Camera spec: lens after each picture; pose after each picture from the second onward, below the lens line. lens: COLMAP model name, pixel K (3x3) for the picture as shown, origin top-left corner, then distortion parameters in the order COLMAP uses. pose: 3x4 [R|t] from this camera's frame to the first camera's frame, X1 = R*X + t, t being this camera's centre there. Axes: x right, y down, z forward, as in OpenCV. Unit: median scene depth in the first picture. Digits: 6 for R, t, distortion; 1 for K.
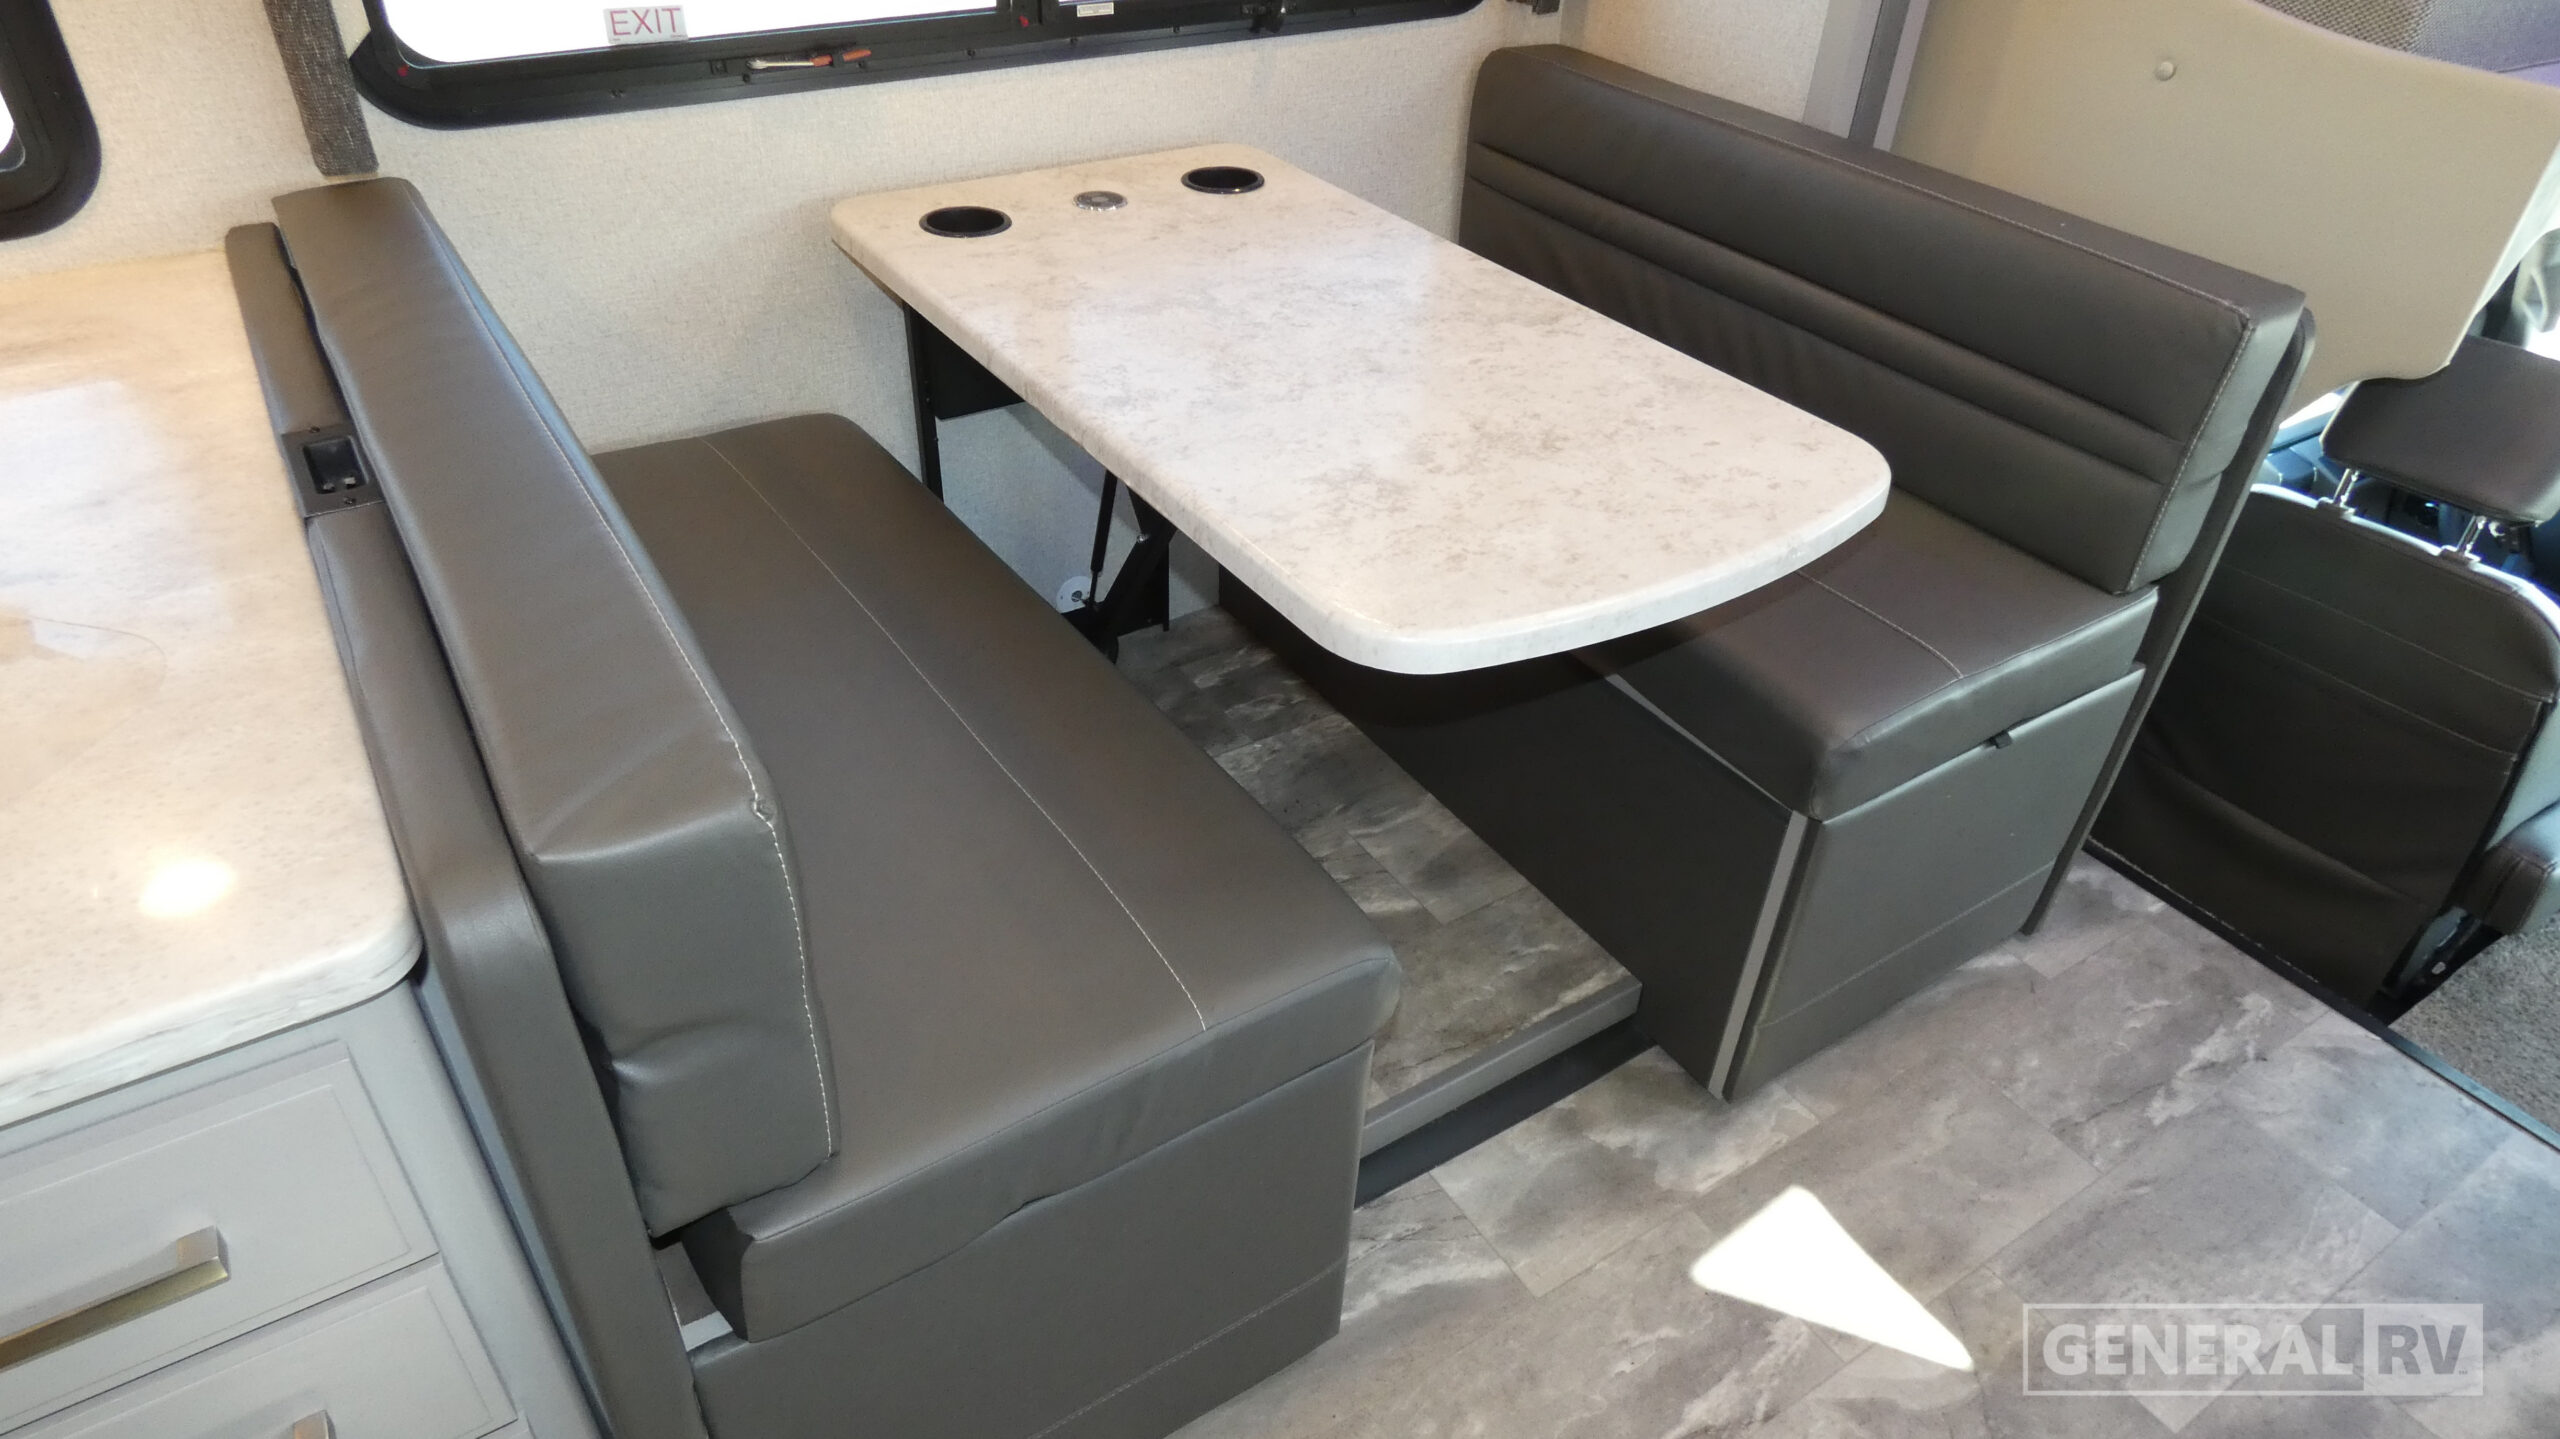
lens RADIAL K [[1528.4, 0, 1265.2], [0, 1528.4, 717.9], [0, 0, 1]] dist [-0.007097, 0.002329]
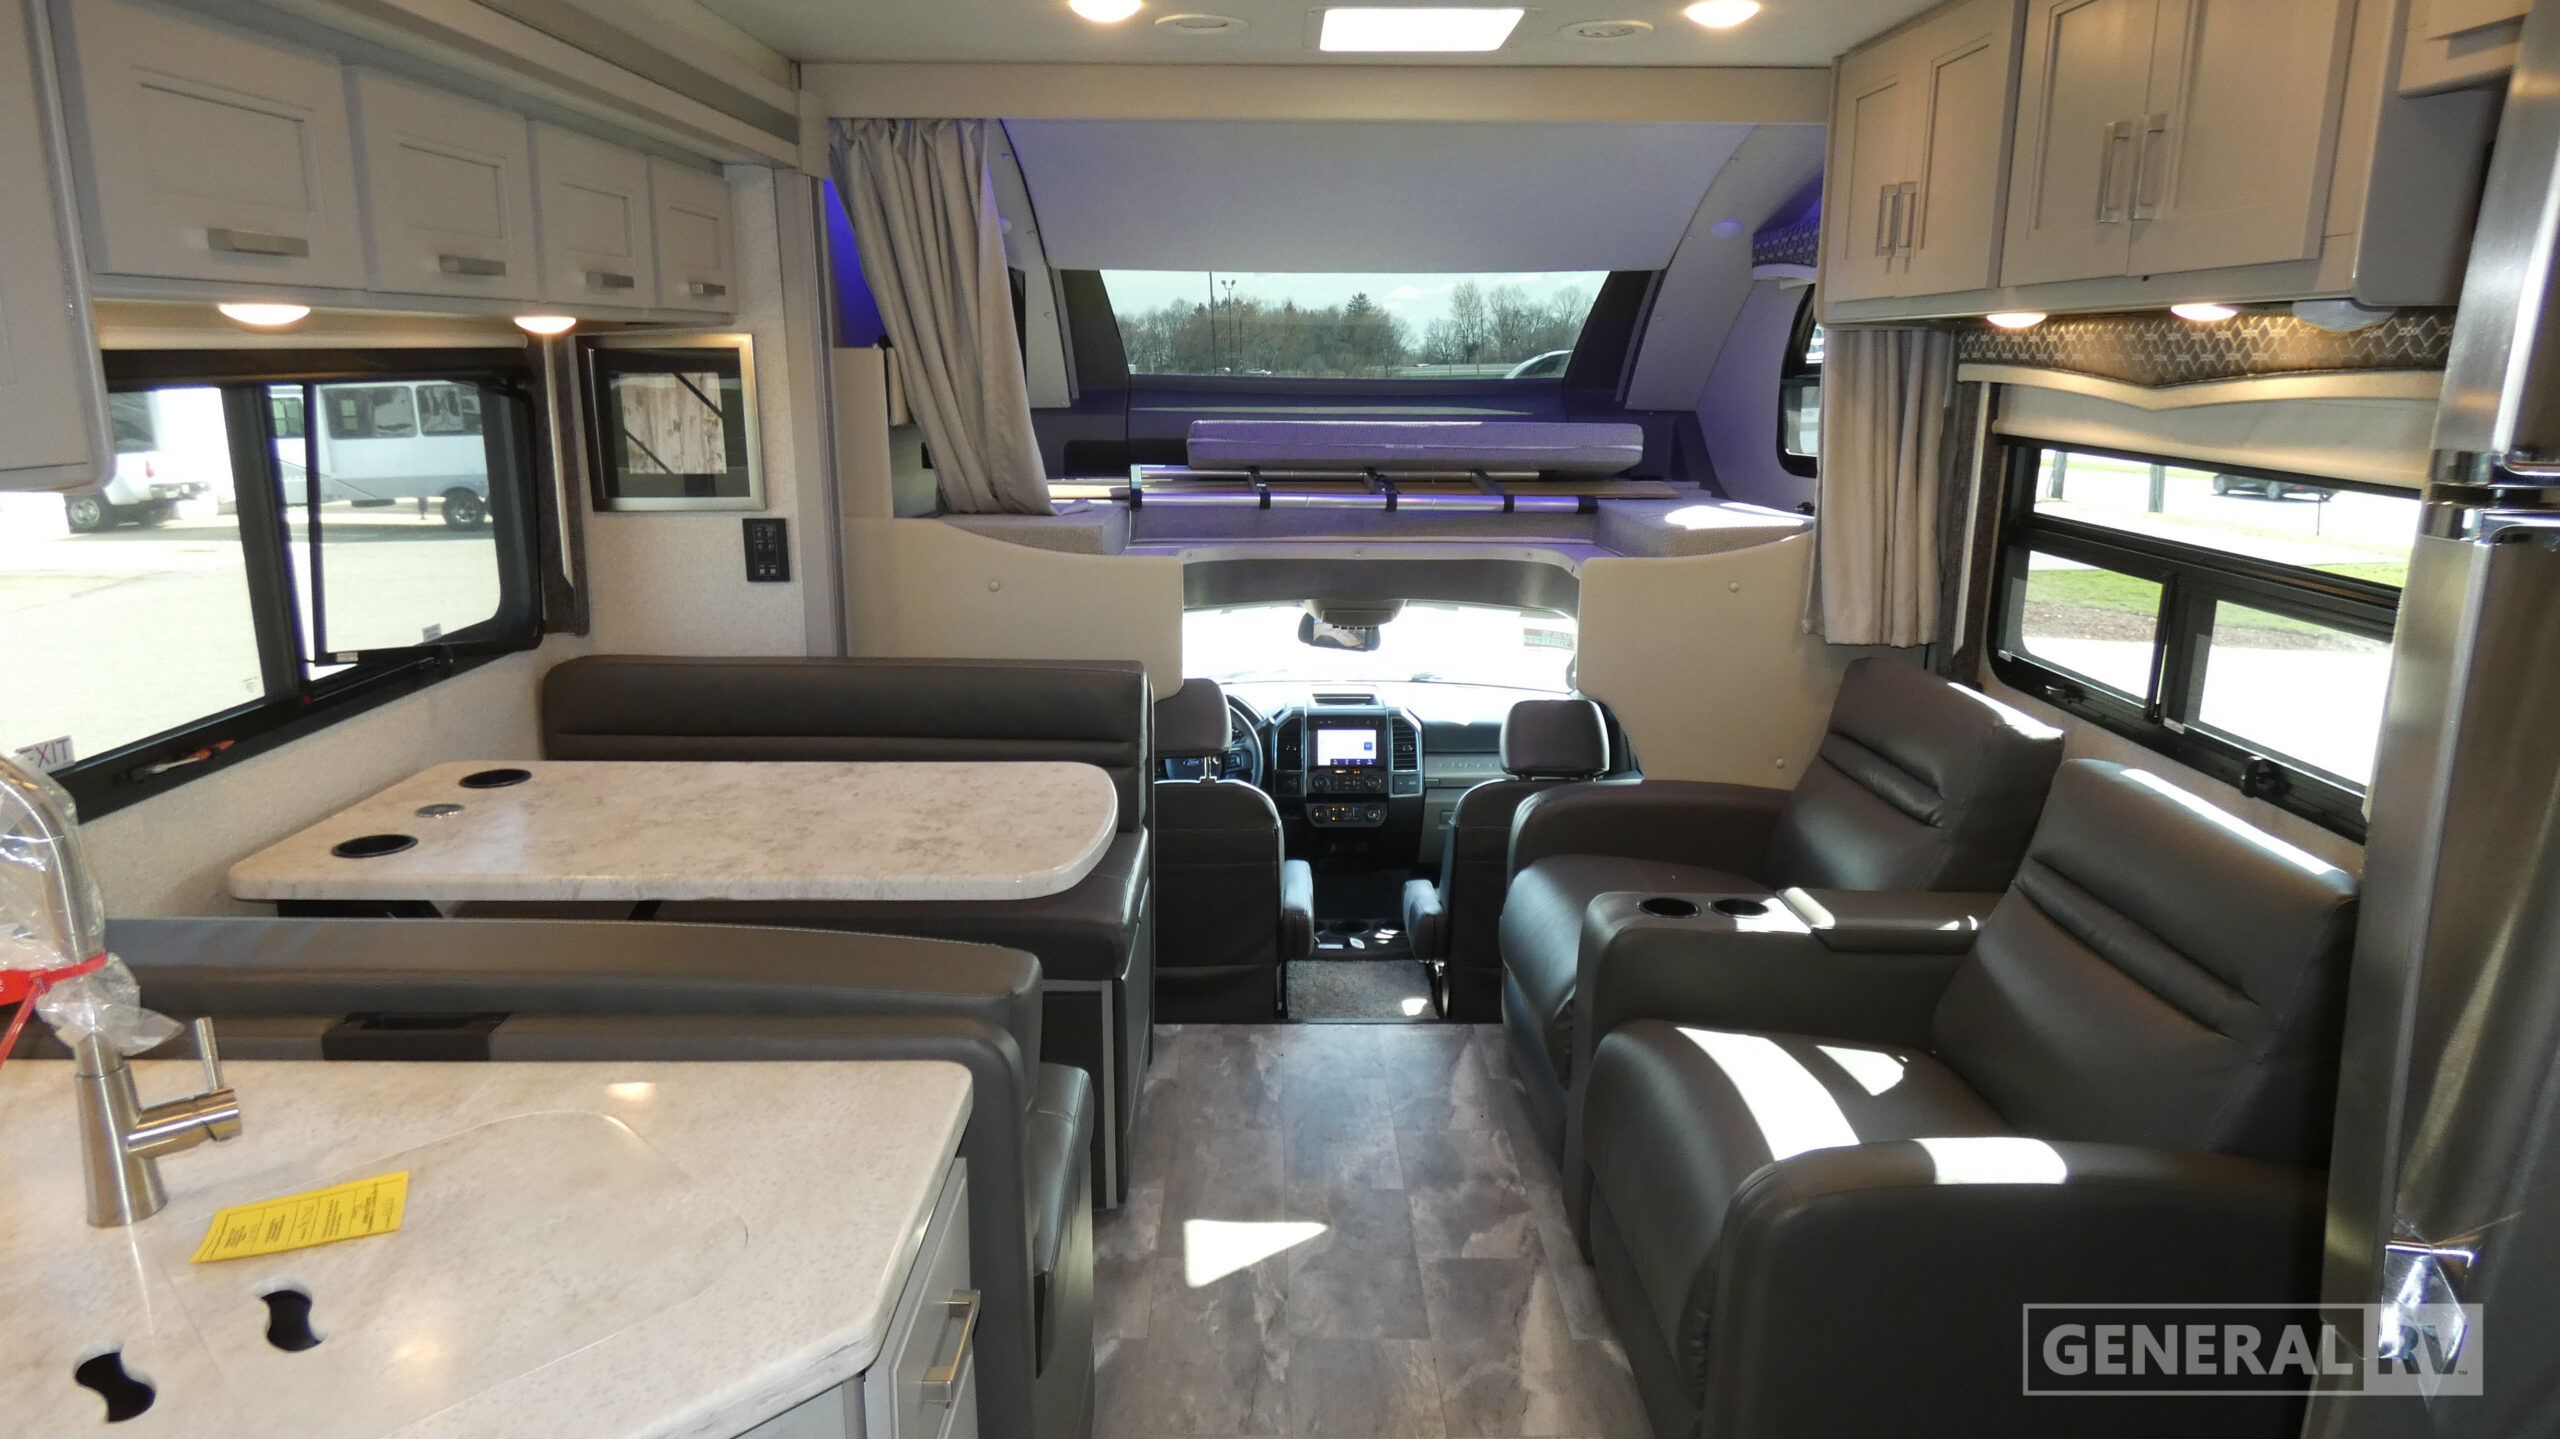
lens RADIAL K [[1528.4, 0, 1285.9], [0, 1528.4, 716.7], [0, 0, 1]] dist [-0.007097, 0.002329]
pose [[0.527480, -0.221241, 0.820255, -0.741073], [0.509003, 0.855324, -0.096623, 0.063962], [-0.680207, 0.468479, 0.563779, -0.195281]]
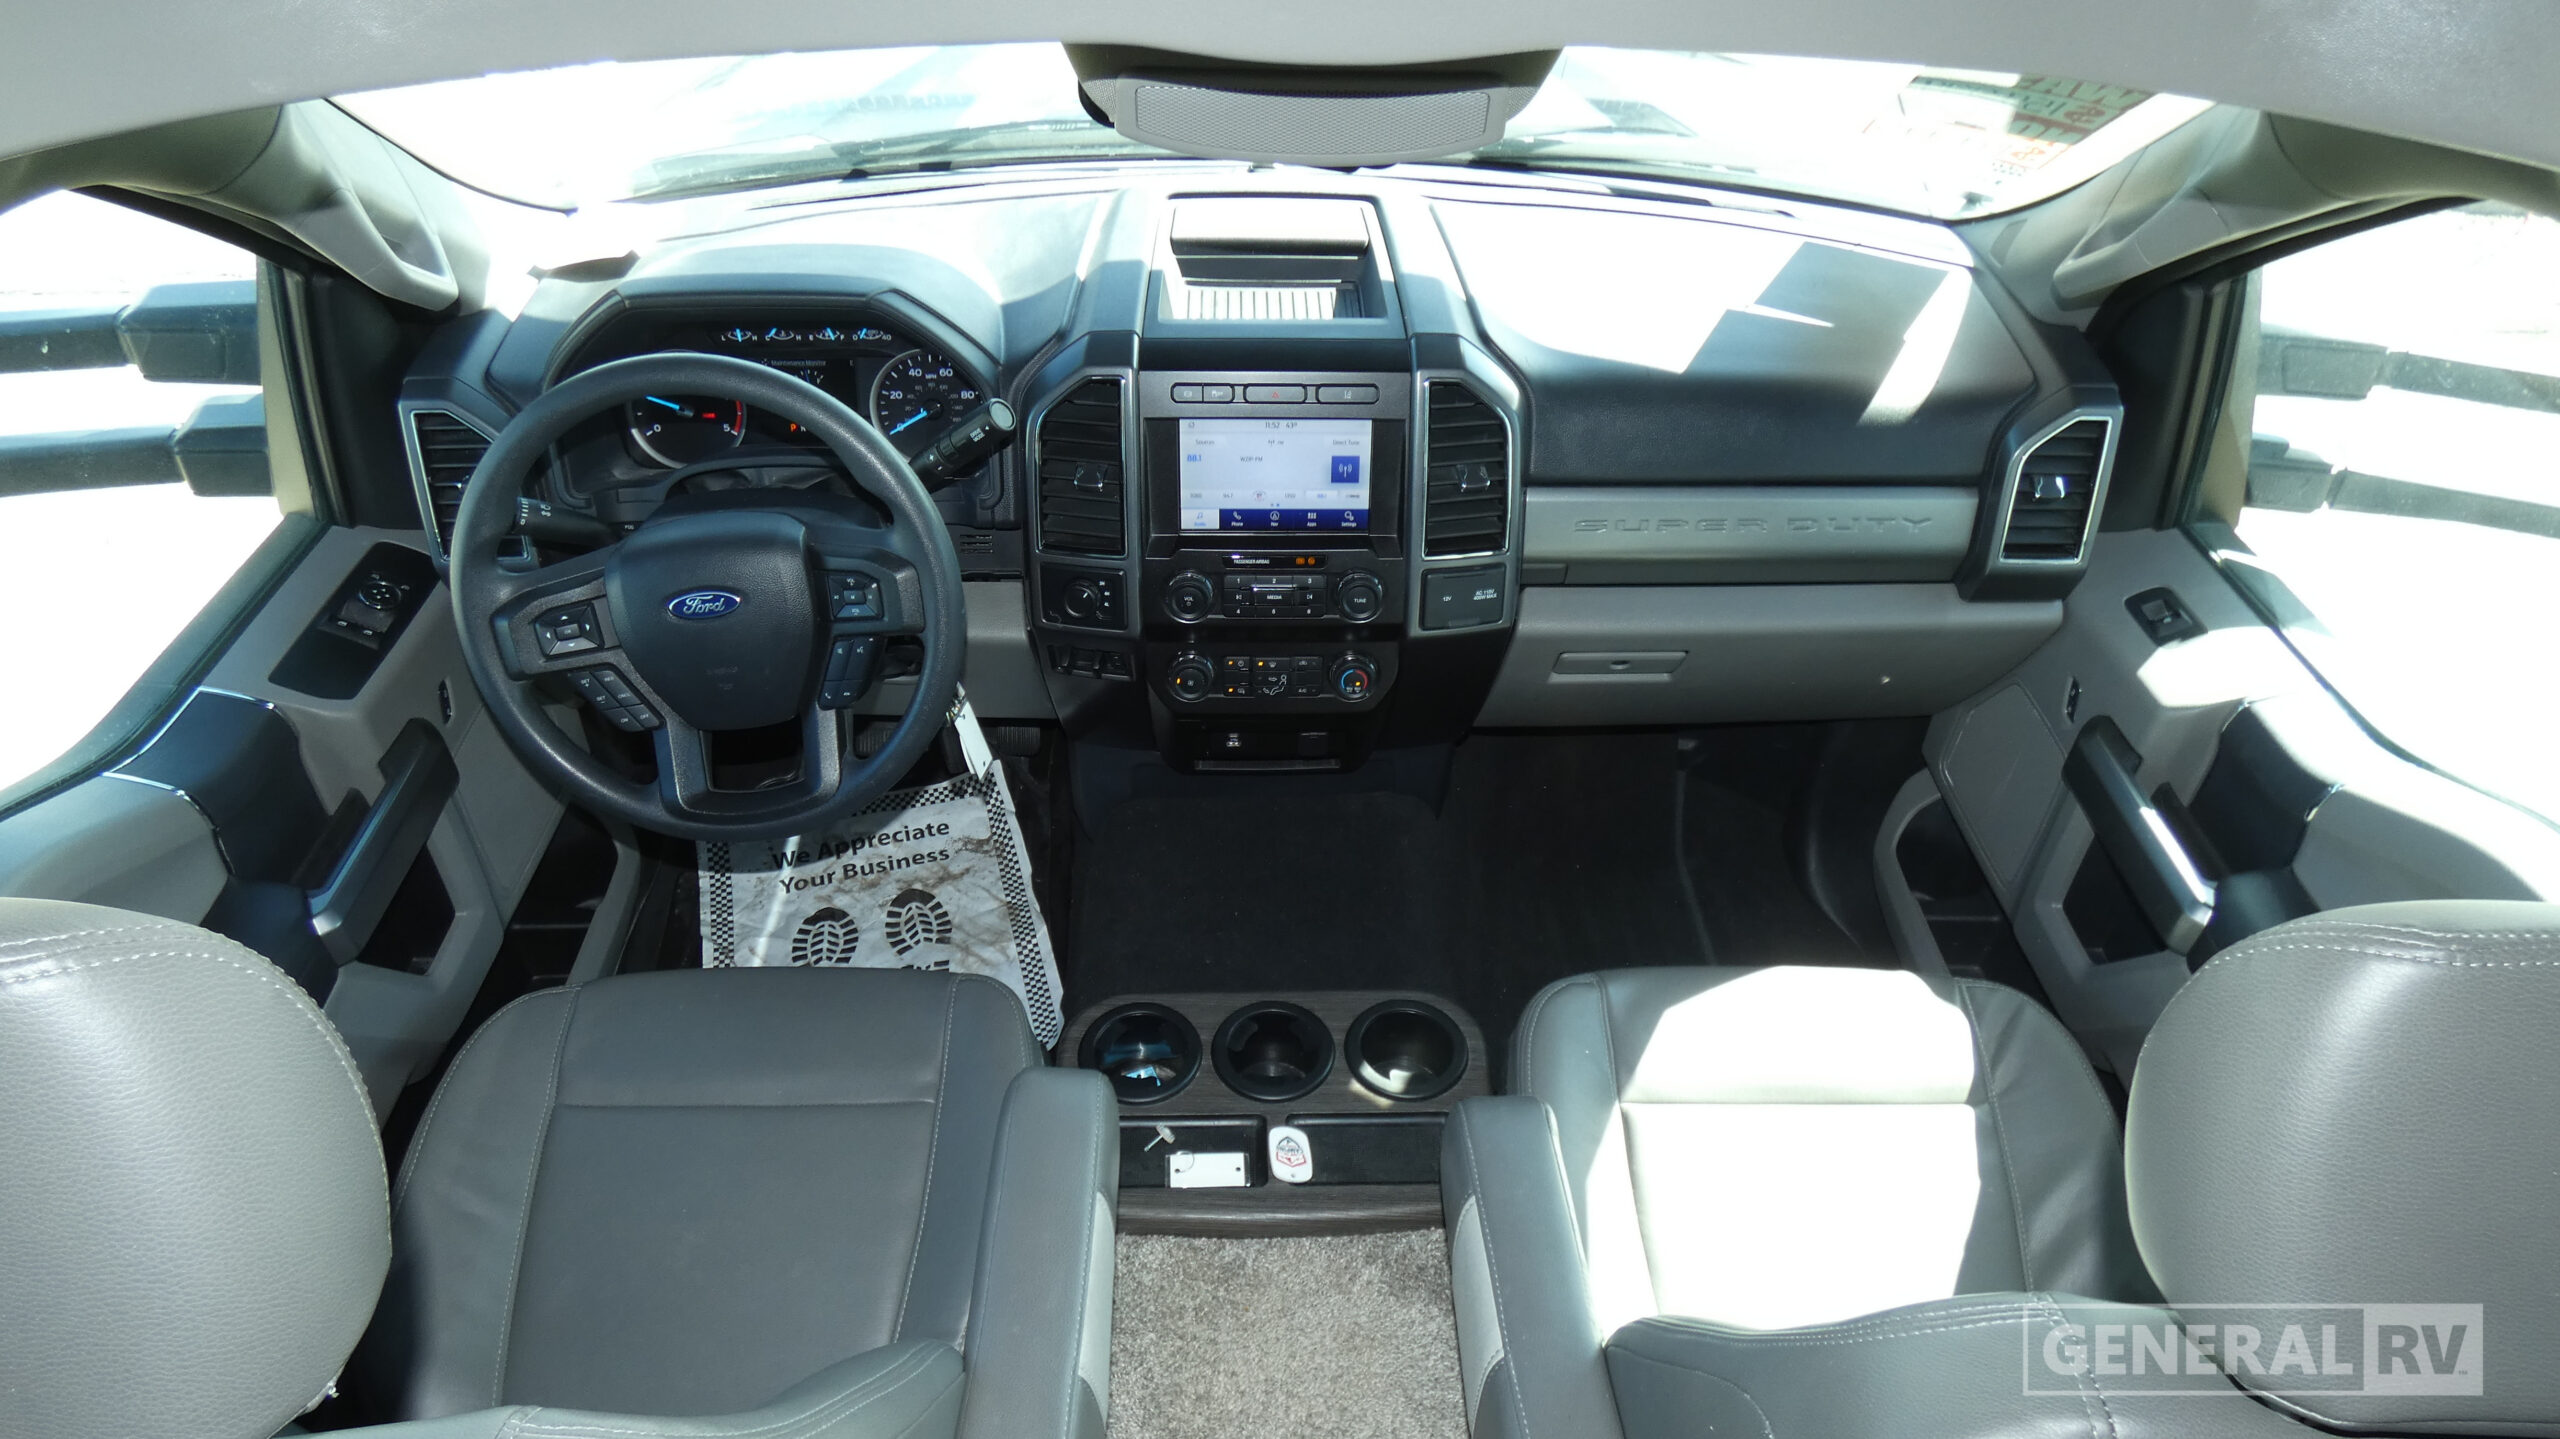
lens RADIAL K [[1528.4, 0, 1274.3], [0, 1528.4, 725.8], [0, 0, 1]] dist [-0.007097, 0.002329]
pose [[0.518625, -0.567613, 0.639409, 0.796732], [0.496941, 0.808672, 0.314801, -0.219711], [-0.695757, 0.154485, 0.701467, 0.660332]]
